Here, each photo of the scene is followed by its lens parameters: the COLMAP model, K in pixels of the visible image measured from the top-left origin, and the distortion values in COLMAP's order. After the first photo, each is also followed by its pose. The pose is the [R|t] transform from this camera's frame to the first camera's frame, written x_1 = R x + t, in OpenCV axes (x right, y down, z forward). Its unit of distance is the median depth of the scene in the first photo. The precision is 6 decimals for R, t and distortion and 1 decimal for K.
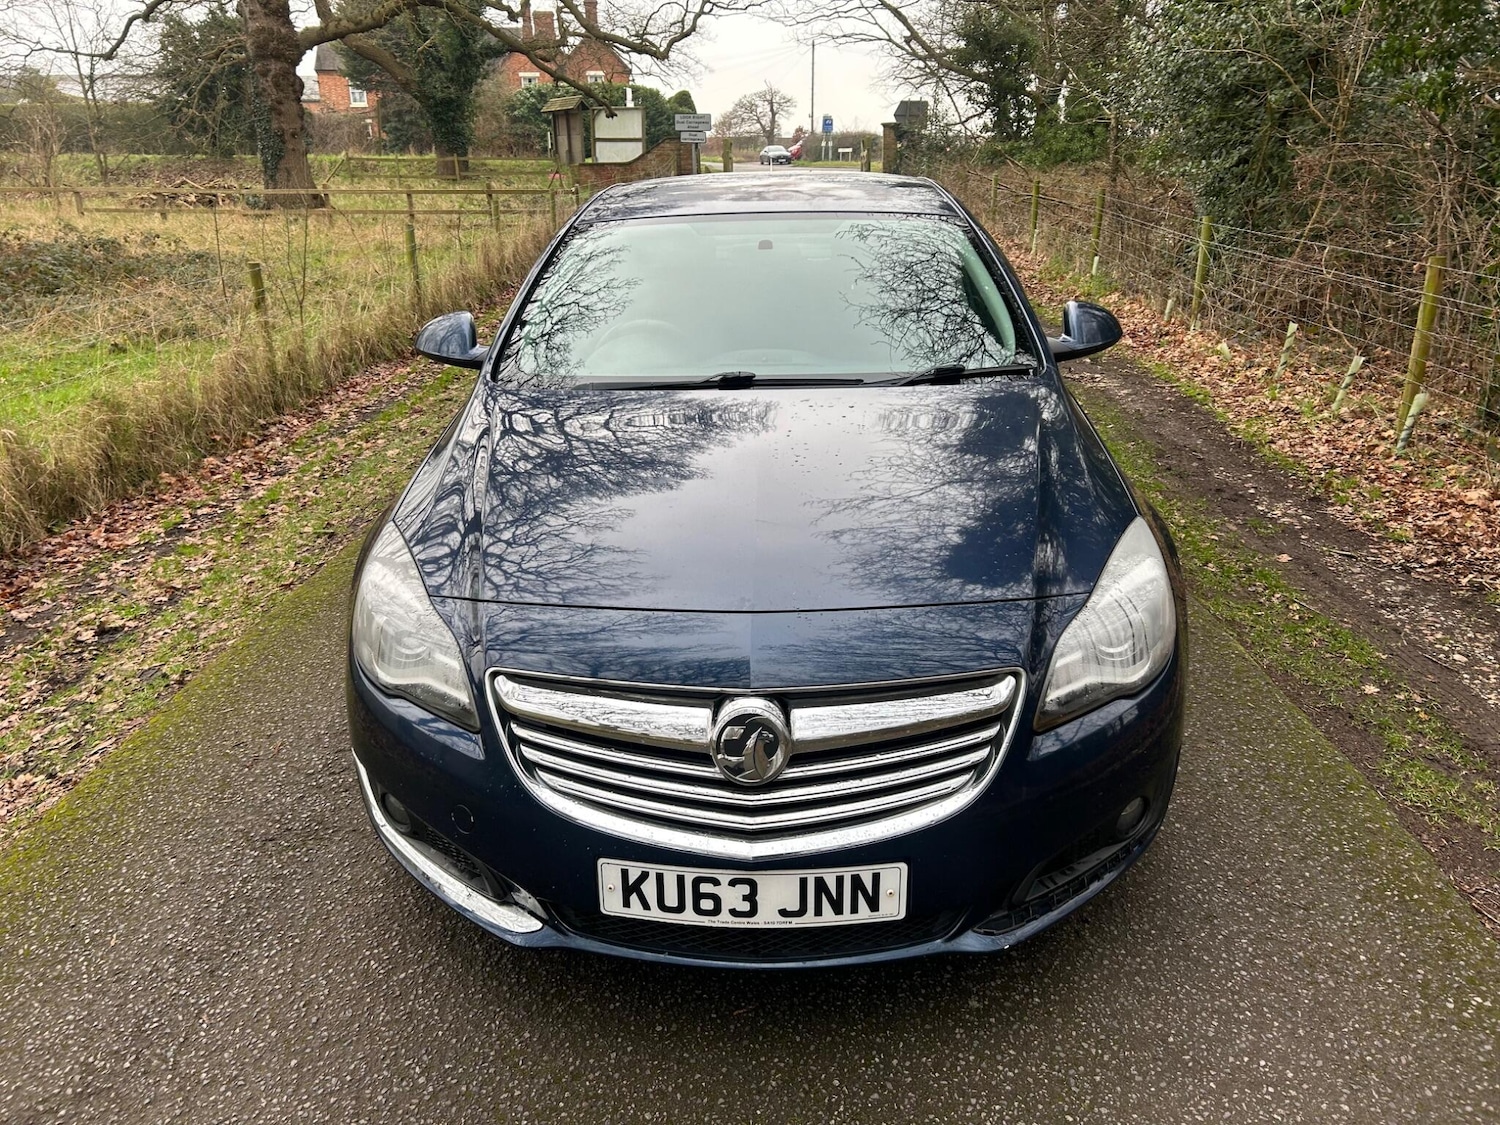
lens RADIAL K [[1143.0, 0, 754.9], [0, 1143.0, 549.9], [0, 0, 1]] dist [0.047378, -0.052400]
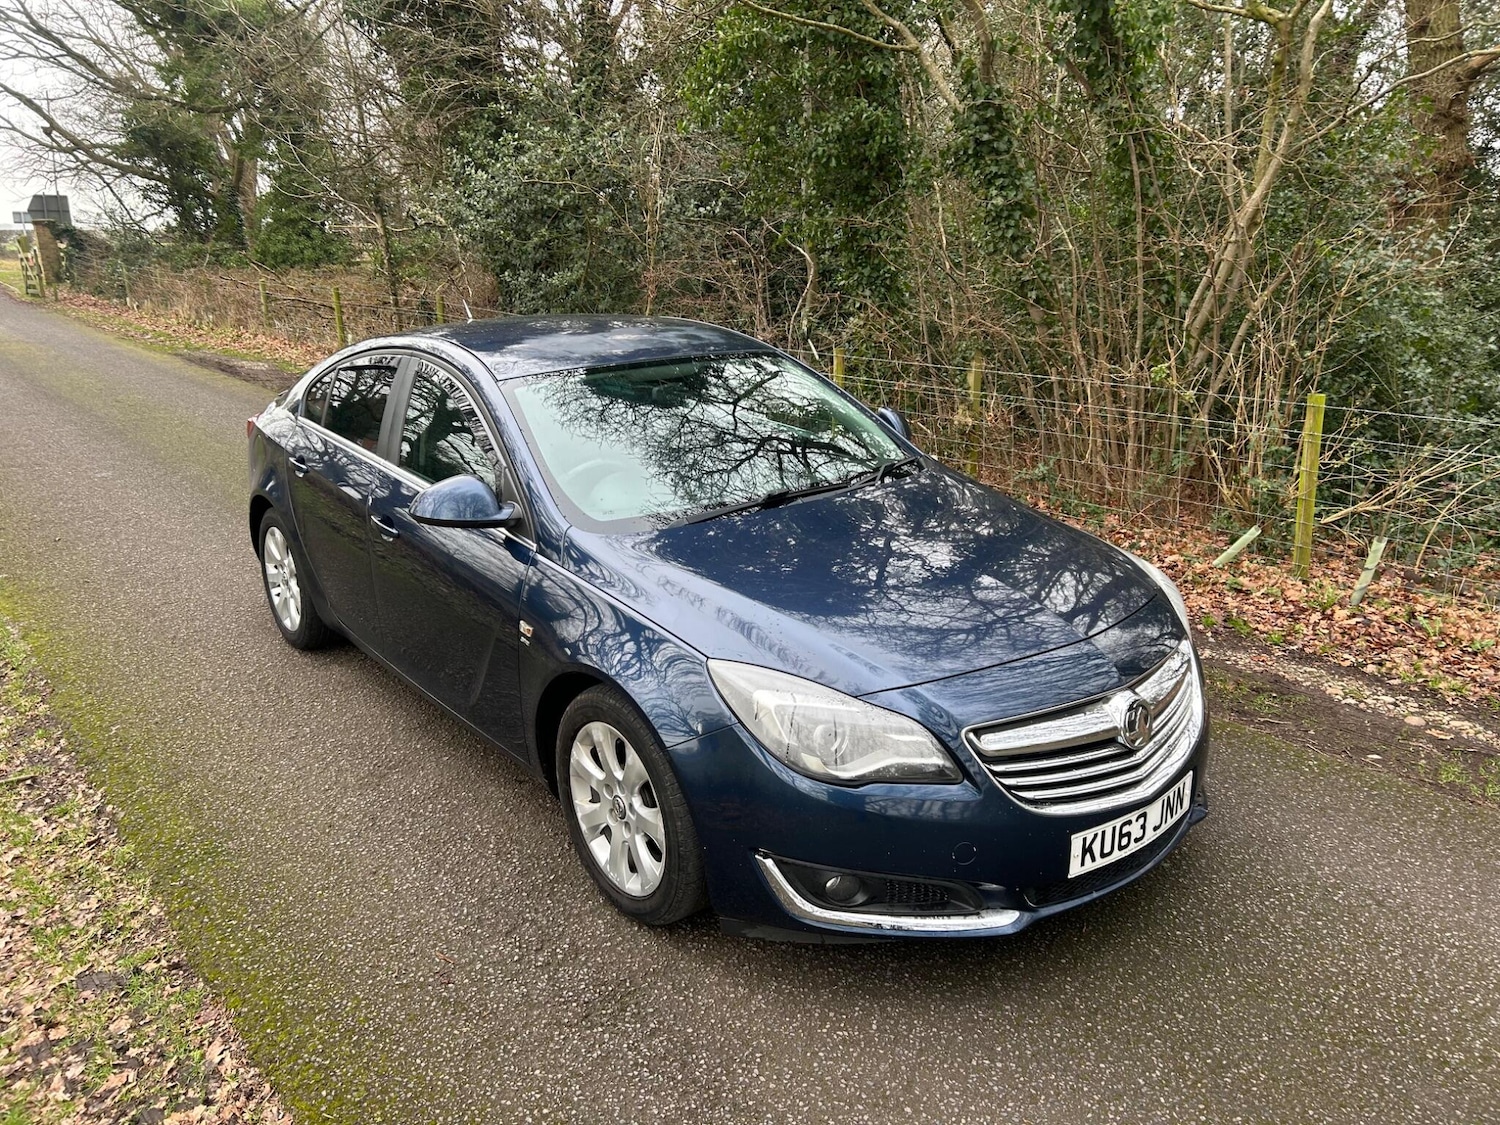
lens RADIAL K [[1143.0, 0, 760.4], [0, 1143.0, 567.2], [0, 0, 1]] dist [0.047378, -0.052400]
pose [[0.766218, -0.184207, 0.615612, -0.937165], [0.220746, 0.975182, 0.017050, -0.117227], [-0.603475, 0.122830, 0.787865, 0.076196]]
